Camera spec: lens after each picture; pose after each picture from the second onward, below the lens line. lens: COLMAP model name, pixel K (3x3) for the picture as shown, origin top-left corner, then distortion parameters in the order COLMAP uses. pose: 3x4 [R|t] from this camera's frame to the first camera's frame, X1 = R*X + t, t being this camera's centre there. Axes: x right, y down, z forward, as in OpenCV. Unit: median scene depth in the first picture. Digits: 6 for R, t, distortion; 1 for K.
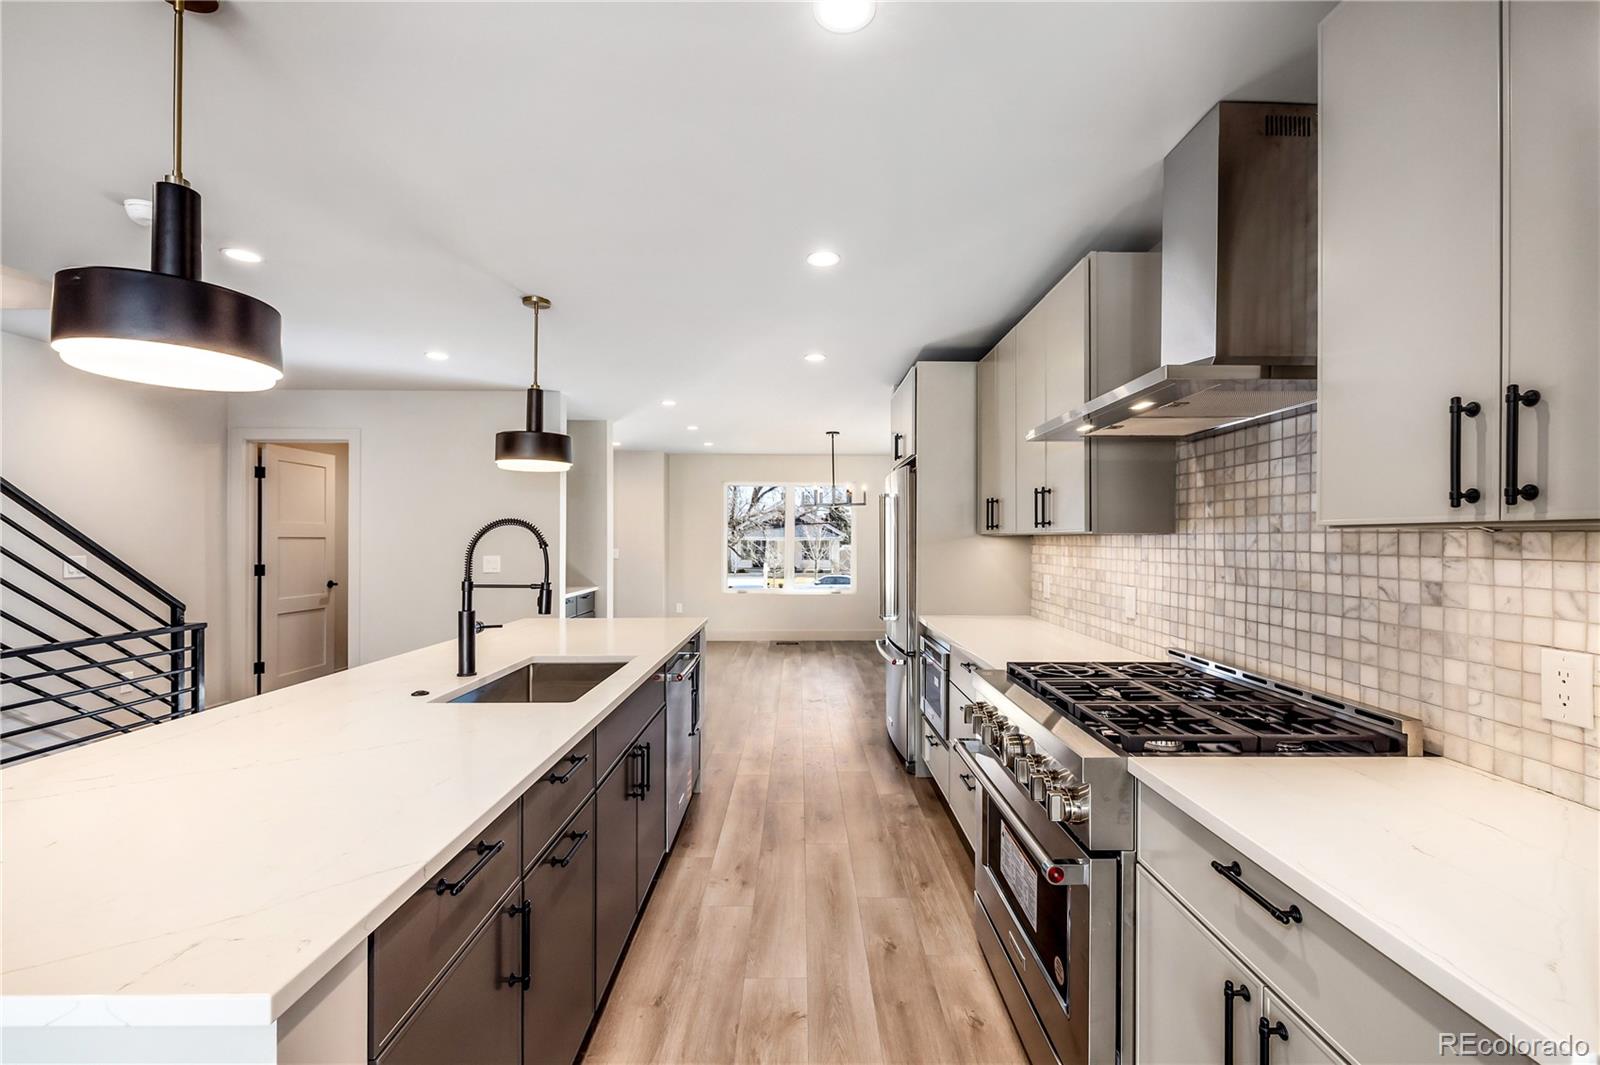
lens RADIAL K [[672.5, 0, 811.7], [0, 672.5, 536.4], [0, 0, 1]] dist [-0.001556, -0.000685]
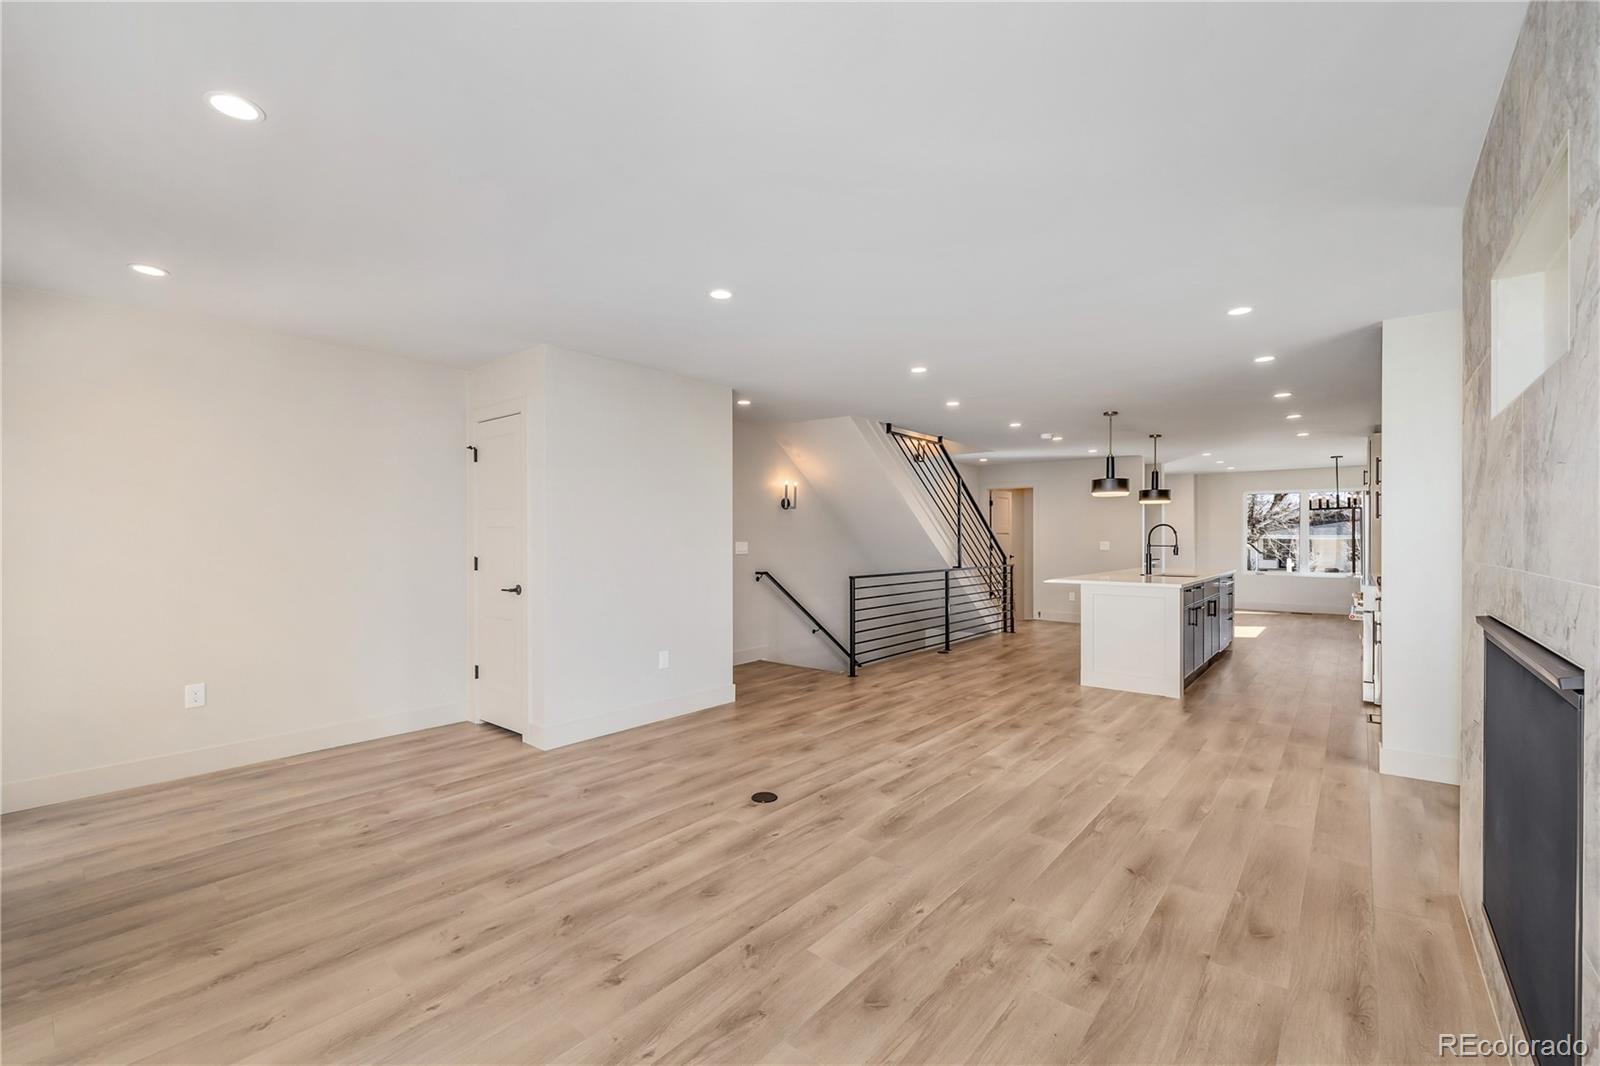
lens RADIAL K [[672.5, 0, 796.1], [0, 672.5, 533.0], [0, 0, 1]] dist [-0.001556, -0.000685]
pose [[0.755689, -0.006034, -0.654903, 0.289046], [0.002270, 0.999976, -0.006594, 0.031322], [0.654927, 0.003496, 0.755684, -2.395336]]
